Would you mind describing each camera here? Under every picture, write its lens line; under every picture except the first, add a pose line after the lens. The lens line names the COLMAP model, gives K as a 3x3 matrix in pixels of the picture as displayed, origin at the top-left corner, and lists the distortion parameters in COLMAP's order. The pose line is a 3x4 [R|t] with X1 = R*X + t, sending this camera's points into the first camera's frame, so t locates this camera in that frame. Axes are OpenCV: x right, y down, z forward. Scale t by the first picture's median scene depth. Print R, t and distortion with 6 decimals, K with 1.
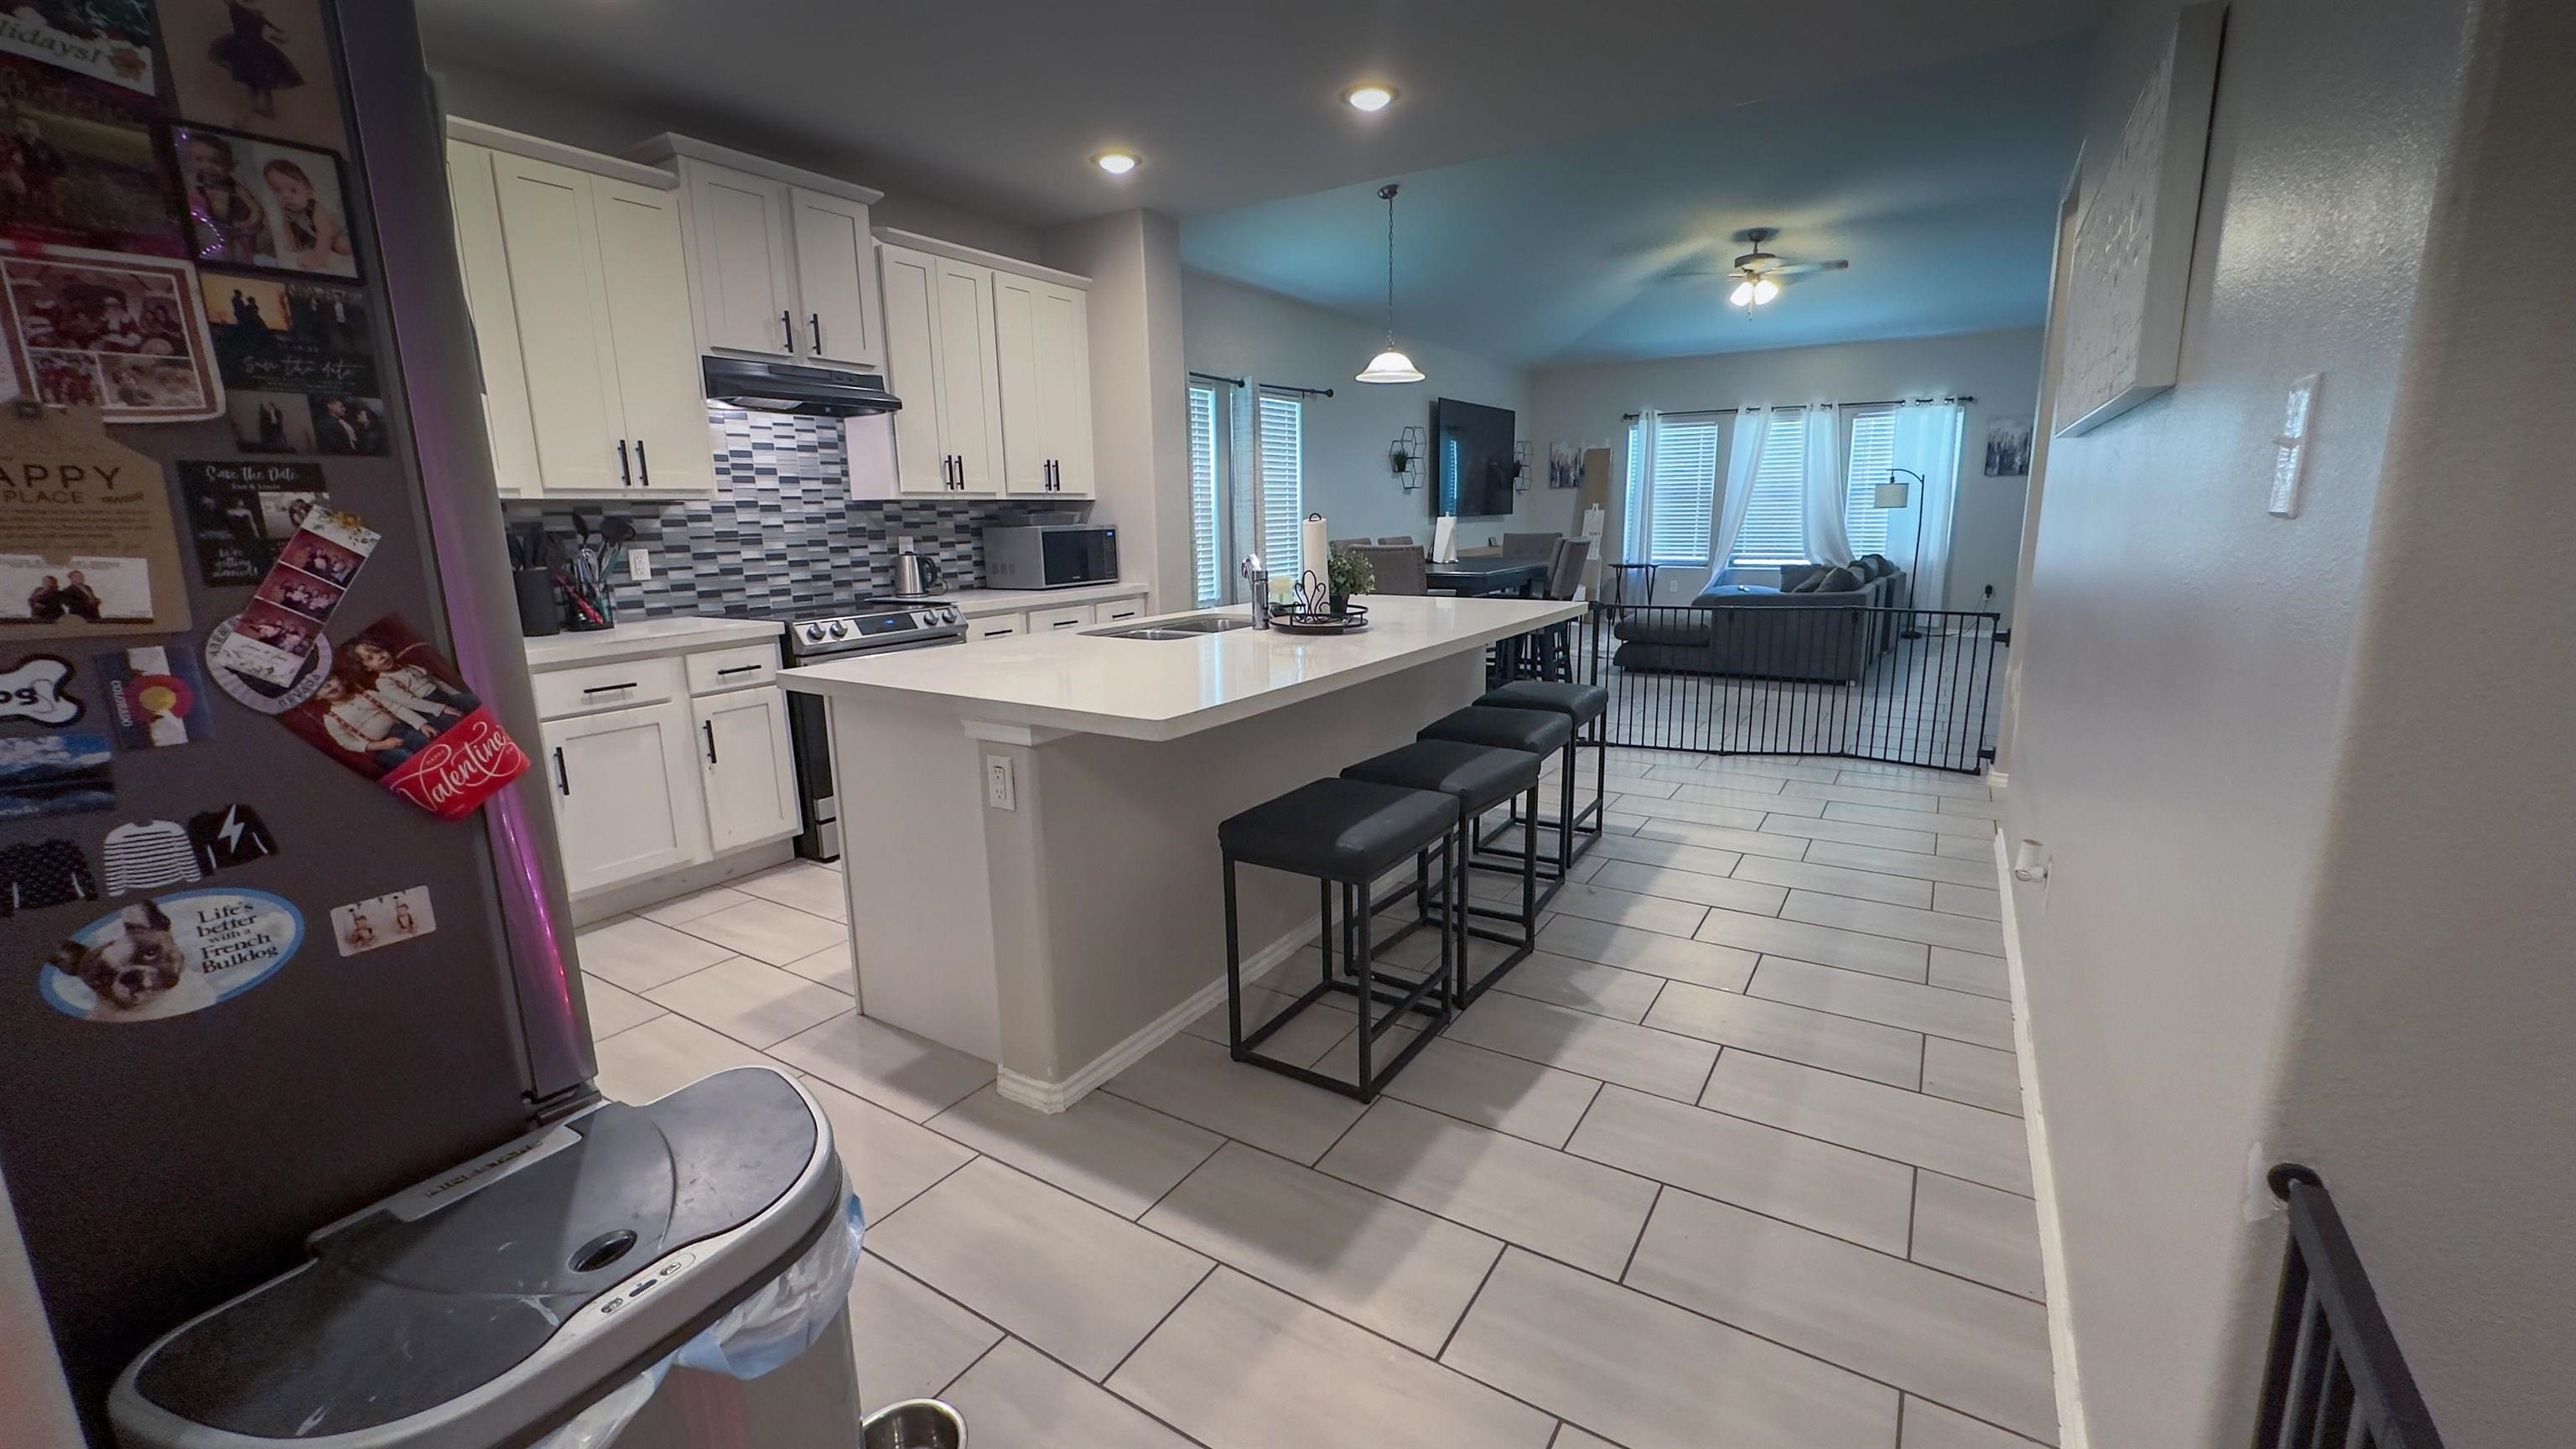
lens RADIAL K [[1032.1, 0, 1286.0], [0, 1032.1, 727.4], [0, 0, 1]] dist [-0.001995, -0.000010]
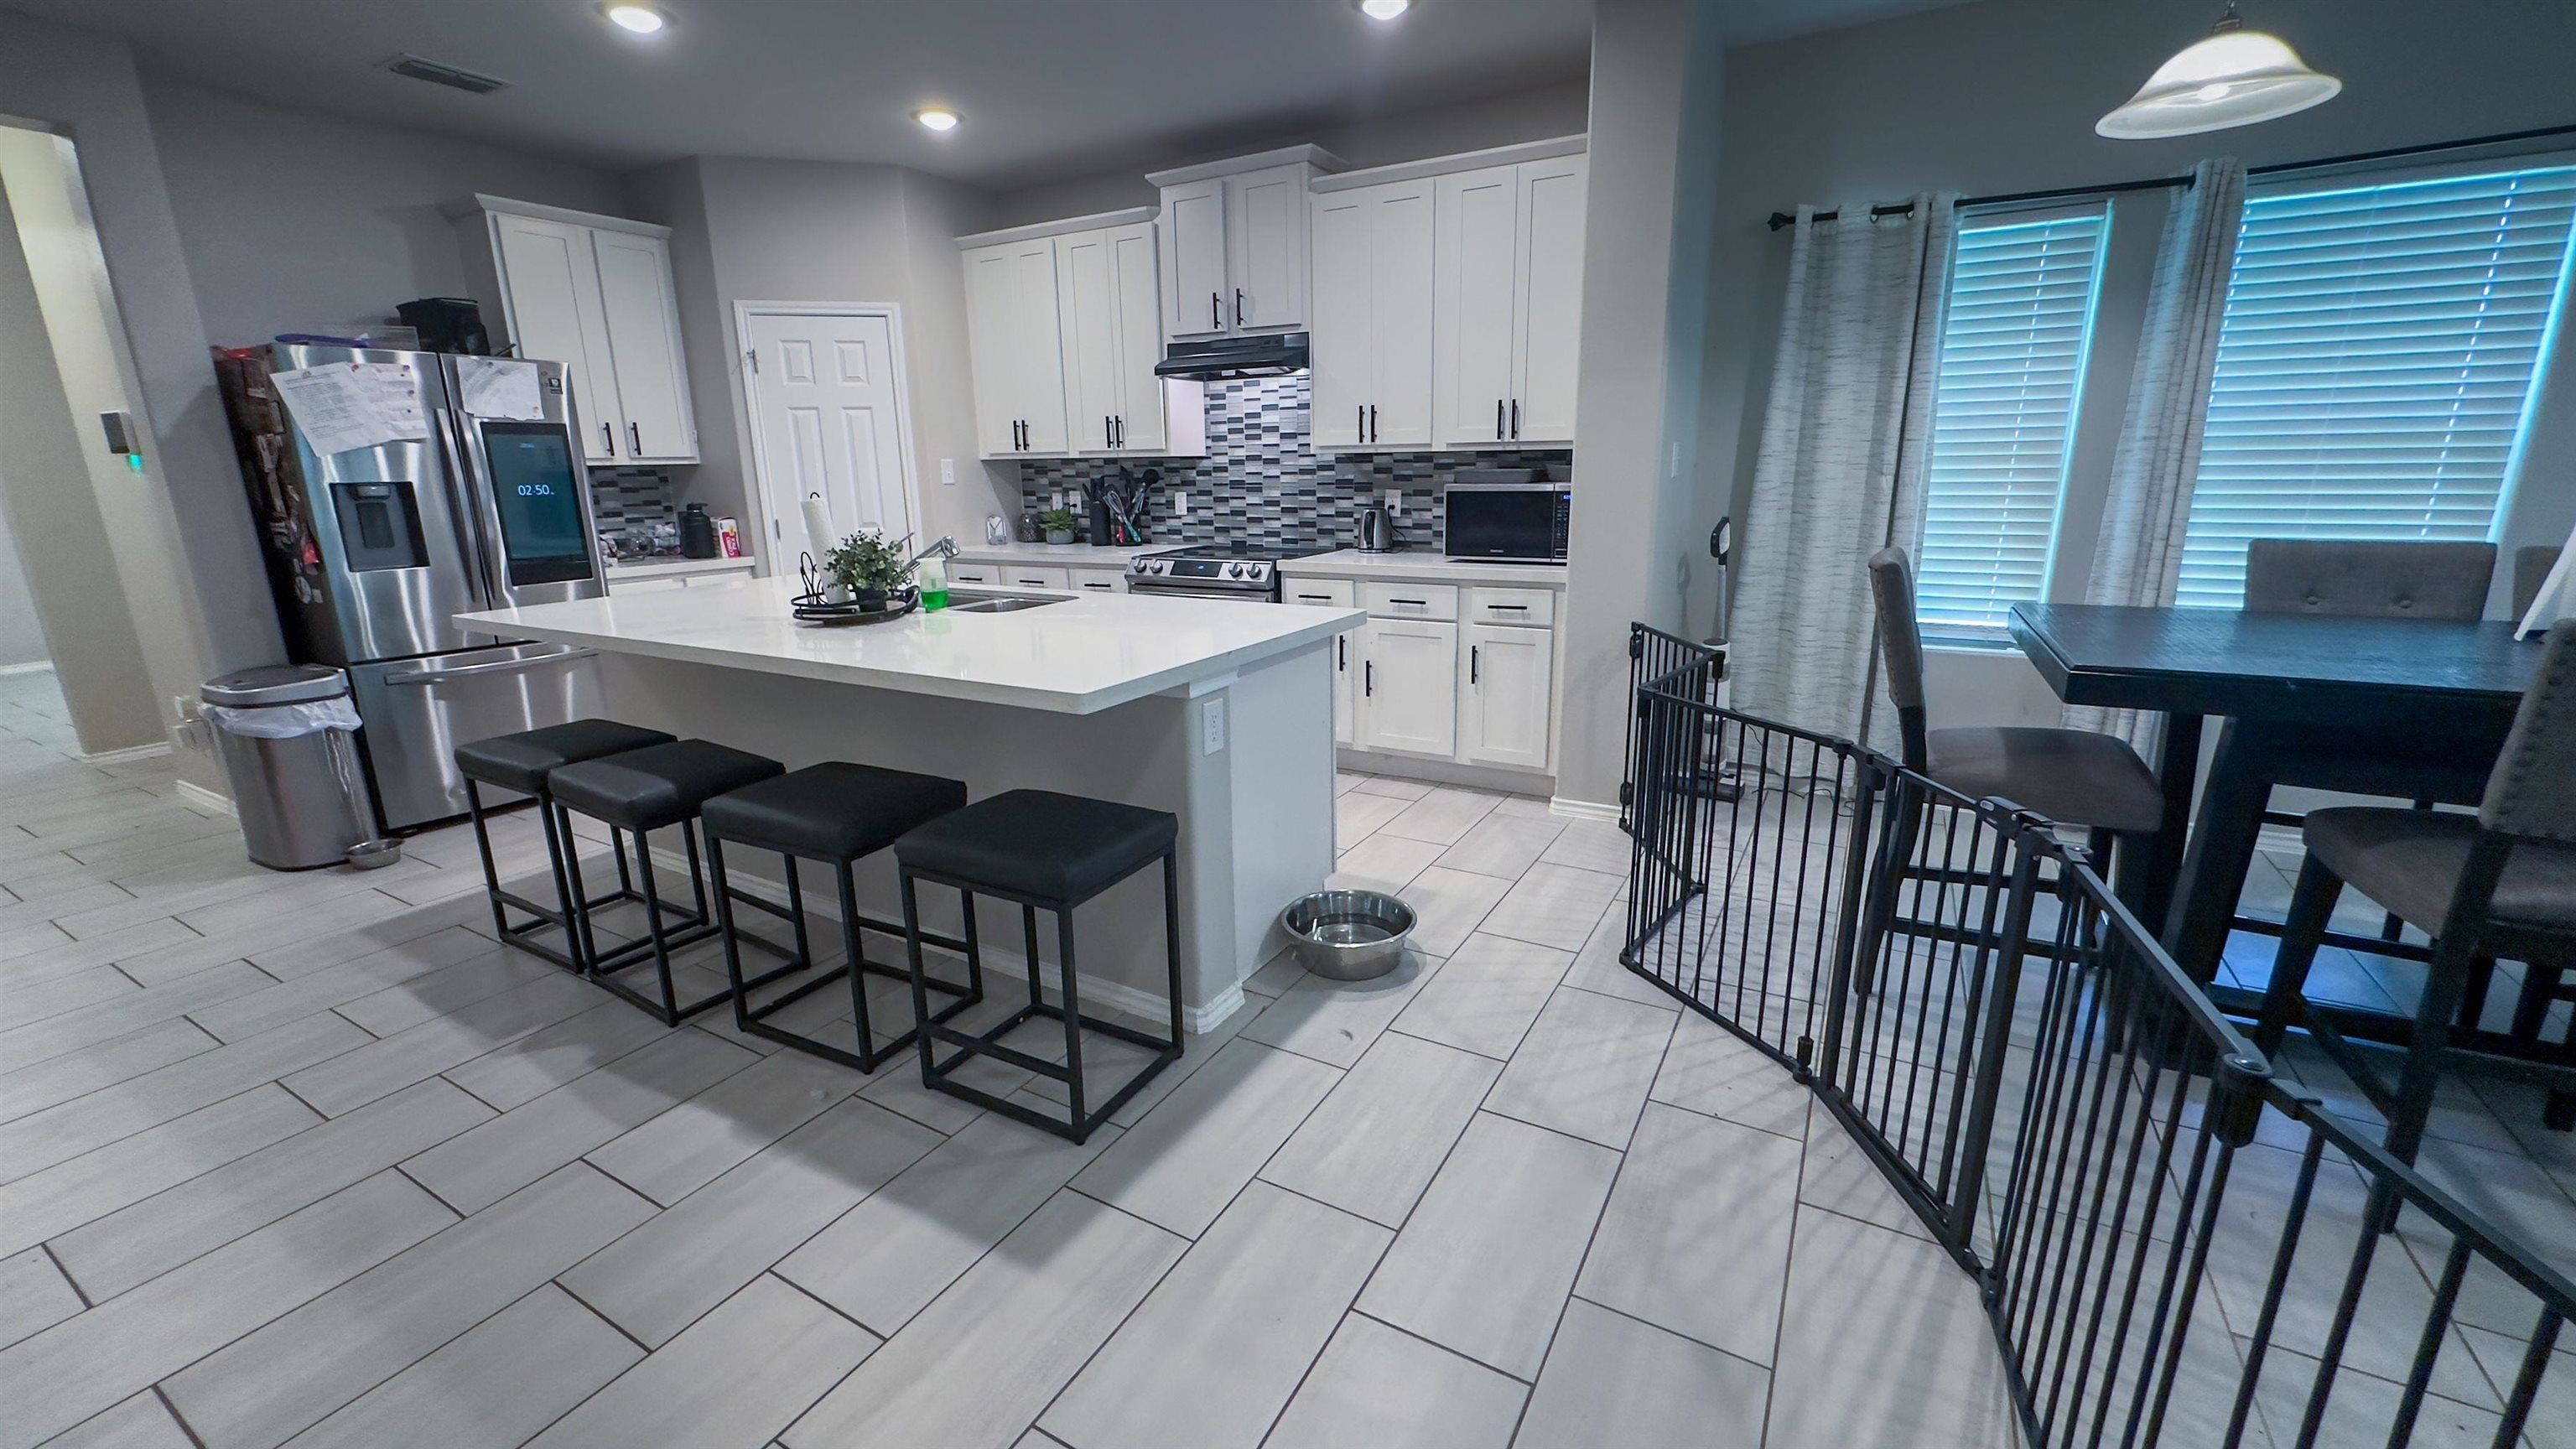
lens RADIAL K [[1032.1, 0, 1285.8], [0, 1032.1, 721.4], [0, 0, 1]] dist [-0.001995, -0.000010]
pose [[0.043393, 0.254467, -0.966108, 0.707808], [-0.193637, 0.950823, 0.241744, -0.219993], [0.980113, 0.176584, 0.090533, 0.972040]]
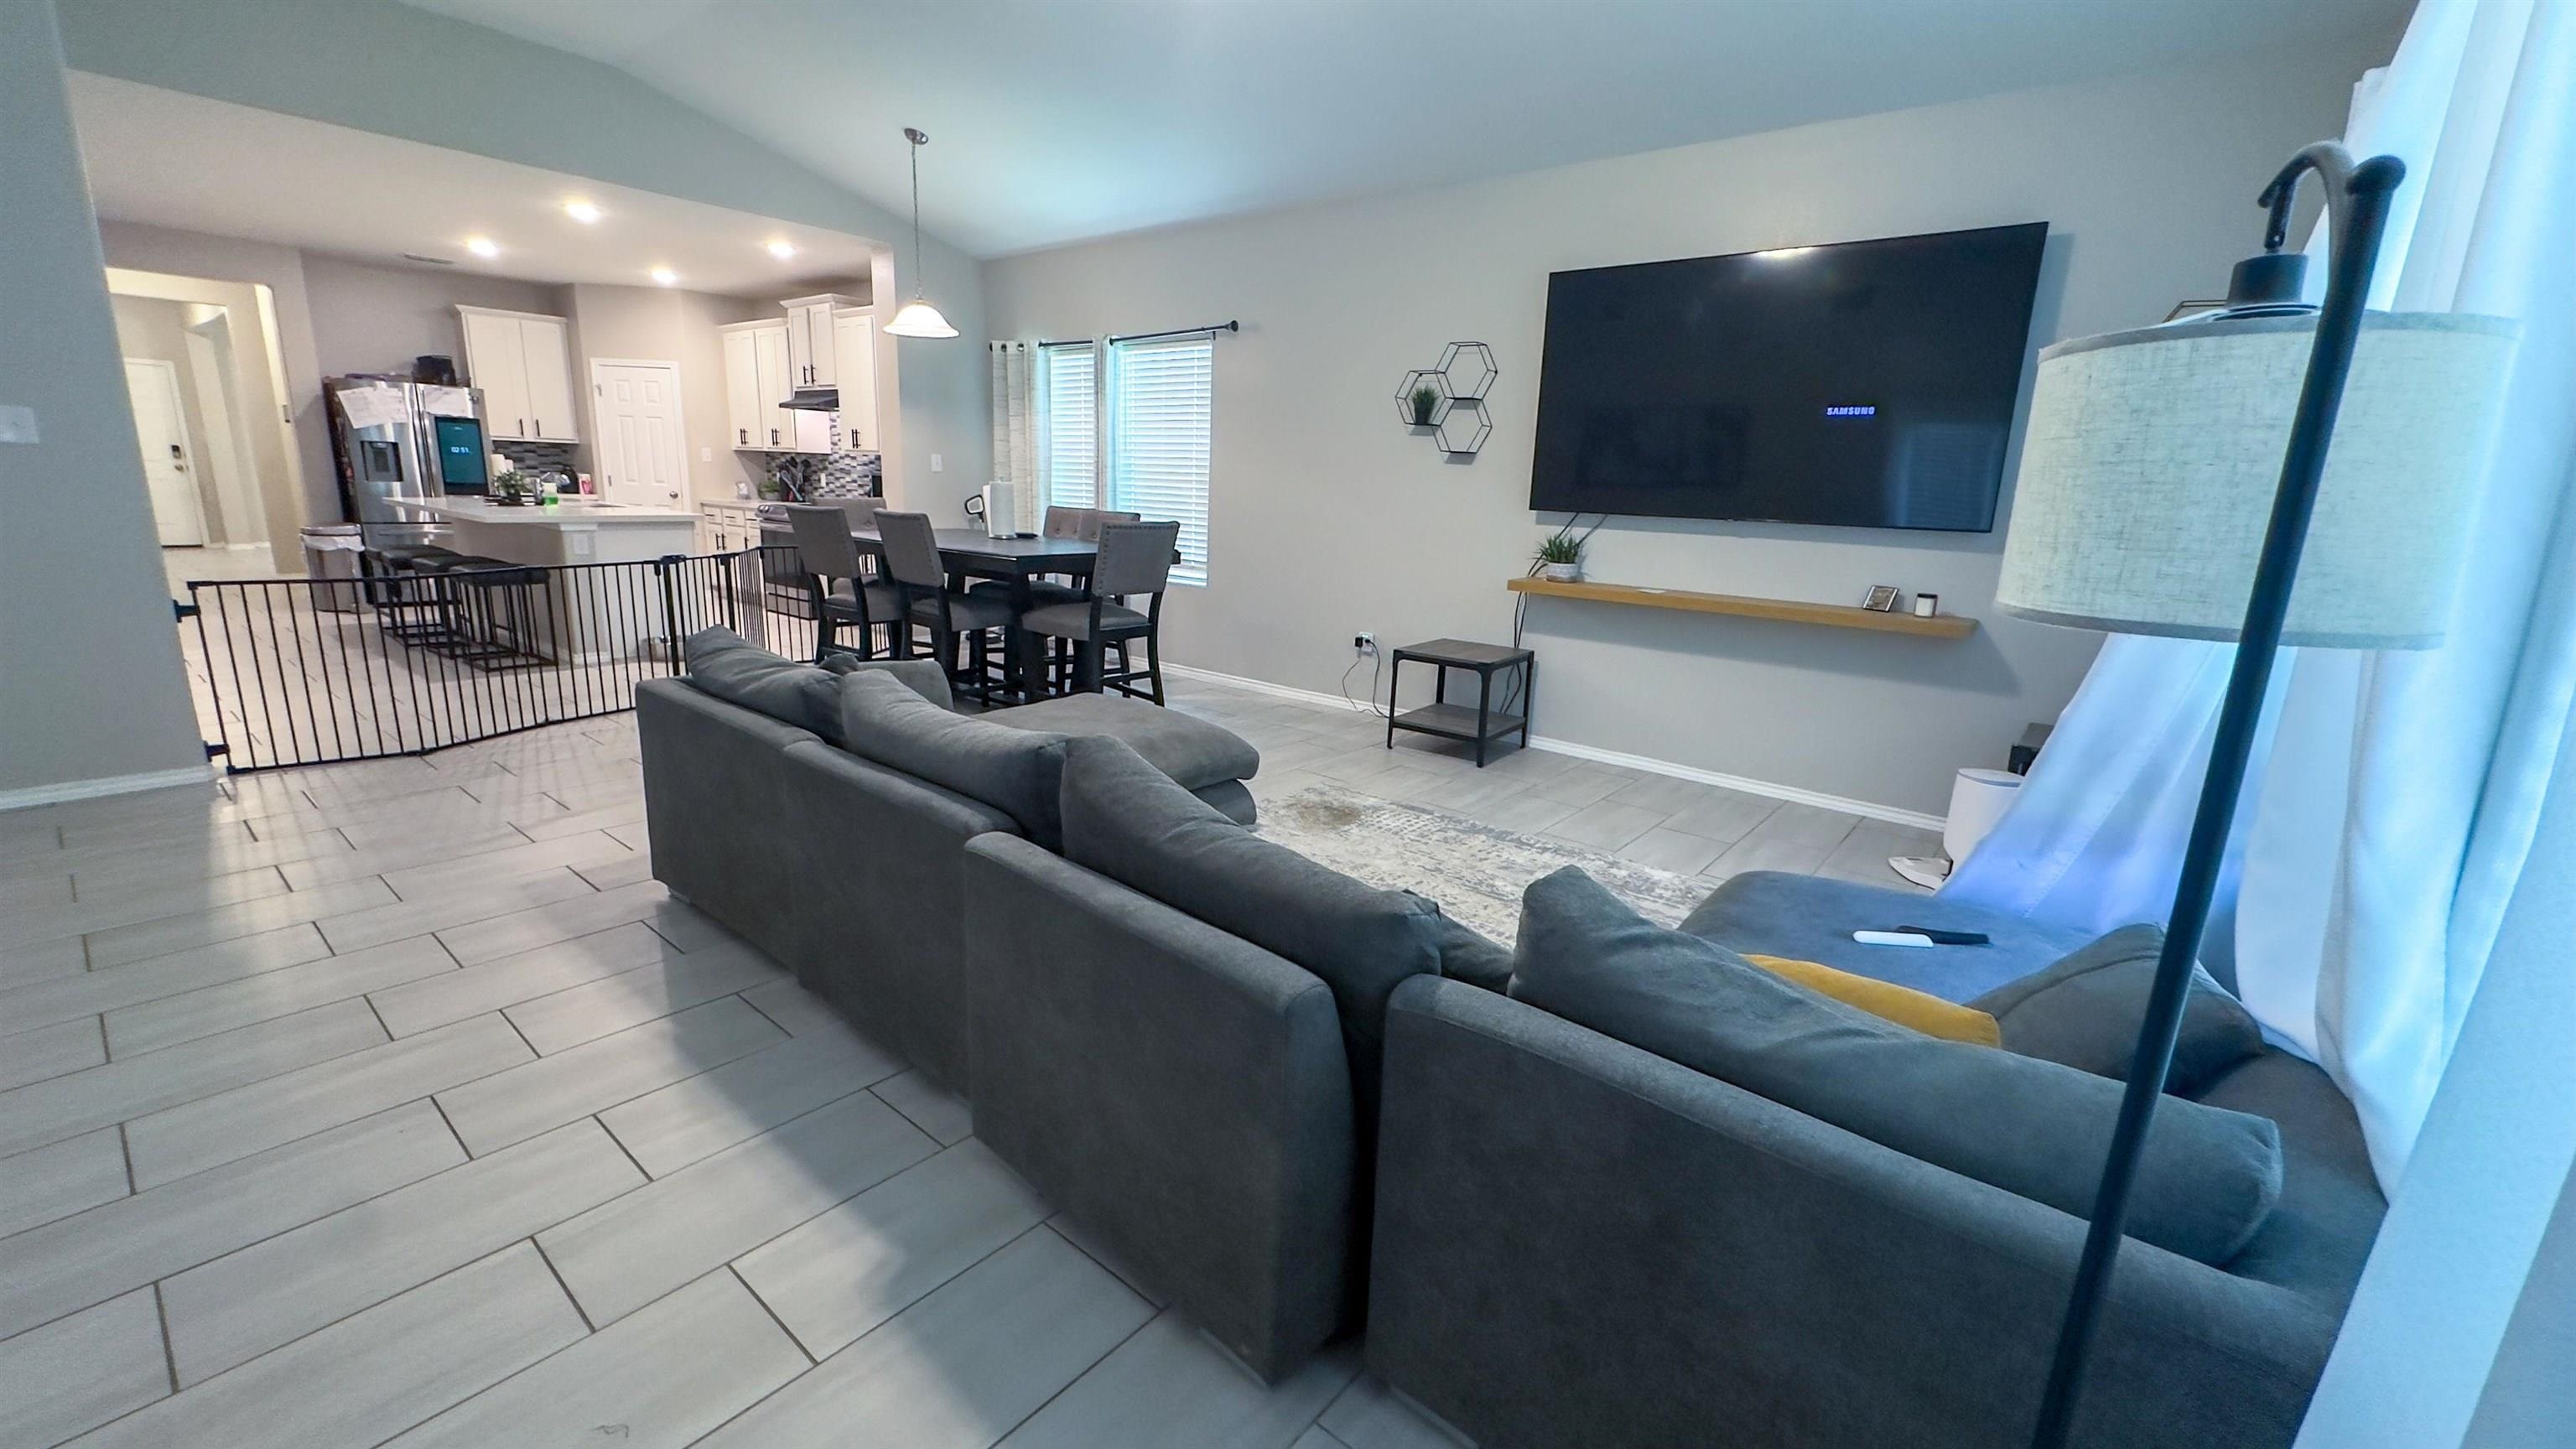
lens RADIAL K [[1032.1, 0, 1288.5], [0, 1032.1, 724.0], [0, 0, 1]] dist [-0.001995, -0.000010]
pose [[-0.120653, 0.234898, -0.964503, 1.546003], [-0.244839, 0.934543, 0.258230, -0.468074], [0.962027, 0.267305, -0.055243, 2.125920]]
